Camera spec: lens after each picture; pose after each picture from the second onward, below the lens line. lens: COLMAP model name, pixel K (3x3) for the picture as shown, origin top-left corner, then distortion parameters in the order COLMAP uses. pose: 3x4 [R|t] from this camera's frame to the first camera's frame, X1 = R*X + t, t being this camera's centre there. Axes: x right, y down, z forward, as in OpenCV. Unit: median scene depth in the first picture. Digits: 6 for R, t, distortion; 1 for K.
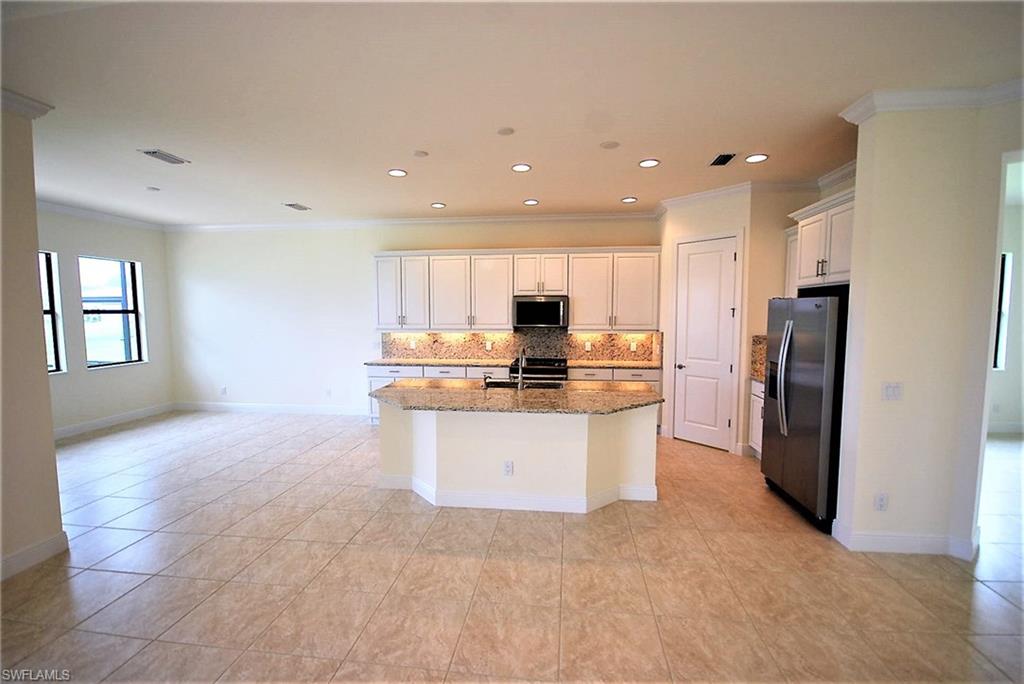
lens RADIAL K [[451.9, 0, 512.3], [0, 451.9, 346.6], [0, 0, 1]] dist [-0.002319, -0.002530]
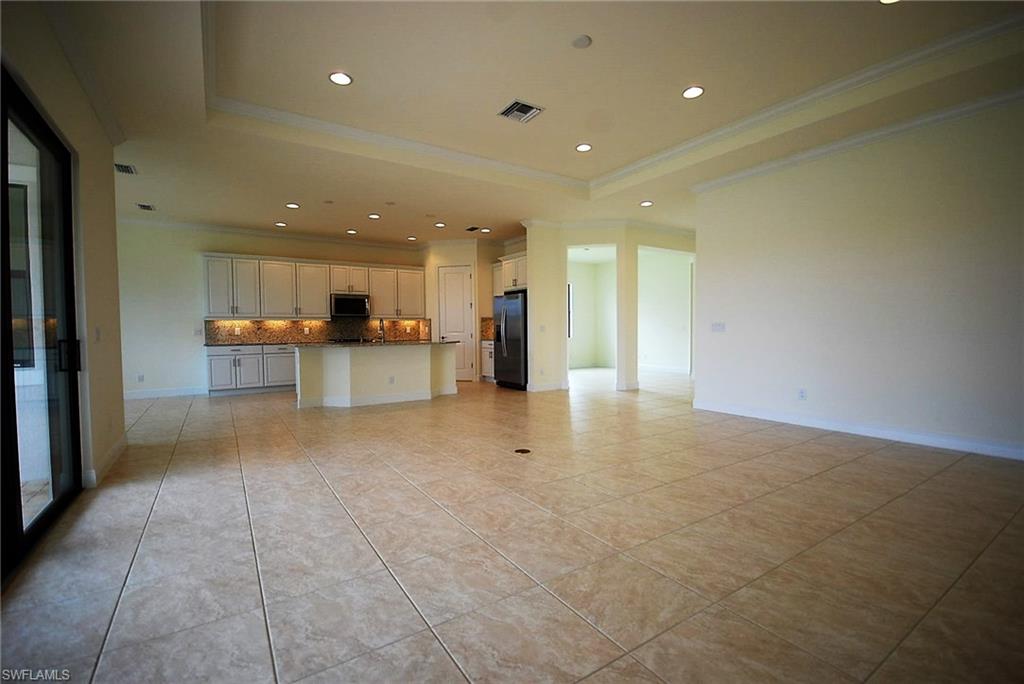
lens RADIAL K [[451.9, 0, 516.8], [0, 451.9, 341.7], [0, 0, 1]] dist [-0.002319, -0.002530]
pose [[0.760041, -0.027515, 0.649293, -0.530499], [0.061128, 0.997701, -0.029274, 0.127411], [-0.646994, 0.061939, 0.759975, -0.488229]]
